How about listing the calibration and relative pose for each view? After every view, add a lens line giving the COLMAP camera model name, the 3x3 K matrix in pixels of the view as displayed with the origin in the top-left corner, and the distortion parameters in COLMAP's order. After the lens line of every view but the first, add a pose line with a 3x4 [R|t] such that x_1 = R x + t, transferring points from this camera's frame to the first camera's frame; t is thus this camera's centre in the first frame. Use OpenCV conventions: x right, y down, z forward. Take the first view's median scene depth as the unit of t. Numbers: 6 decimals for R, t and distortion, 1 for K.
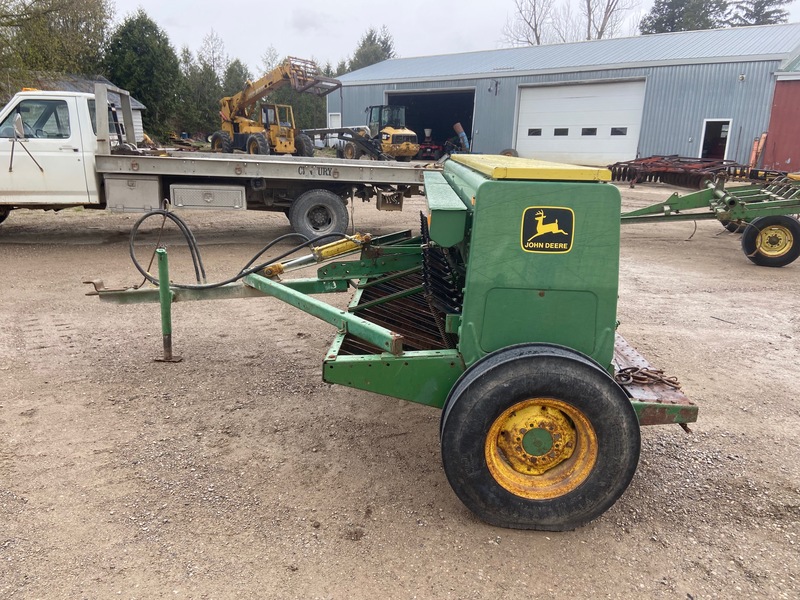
lens RADIAL K [[594.0, 0, 402.1], [0, 594.0, 297.6], [0, 0, 1]] dist [0.119979, -0.146571]
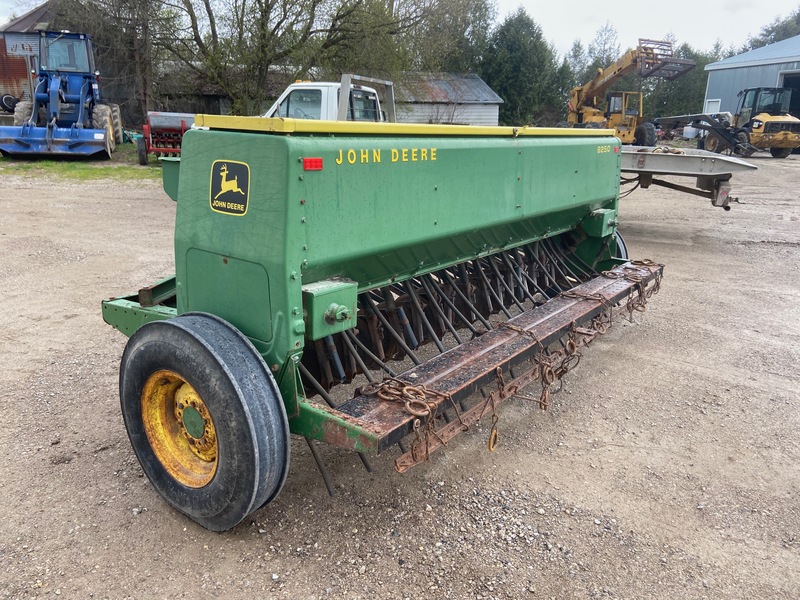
lens RADIAL K [[594.0, 0, 402.1], [0, 594.0, 297.6], [0, 0, 1]] dist [0.119979, -0.146571]
pose [[0.821905, 0.154486, -0.548275, 0.282152], [-0.149332, 0.987293, 0.054328, -0.011807], [0.549702, 0.037222, 0.834531, 0.122421]]
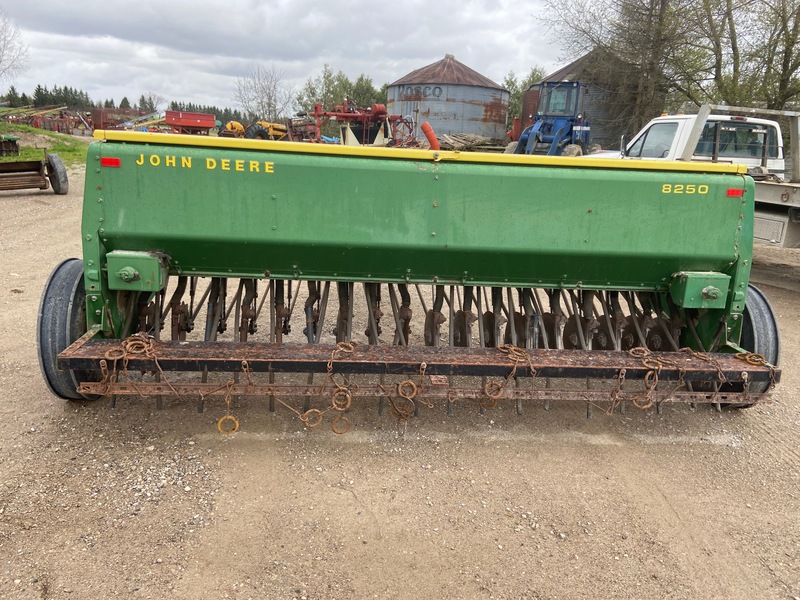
lens RADIAL K [[594.0, 0, 402.1], [0, 594.0, 297.6], [0, 0, 1]] dist [0.119979, -0.146571]
pose [[0.120435, 0.227575, -0.966284, 0.490900], [-0.294373, 0.937777, 0.184171, -0.089610], [0.948072, 0.262267, 0.179933, 0.428612]]
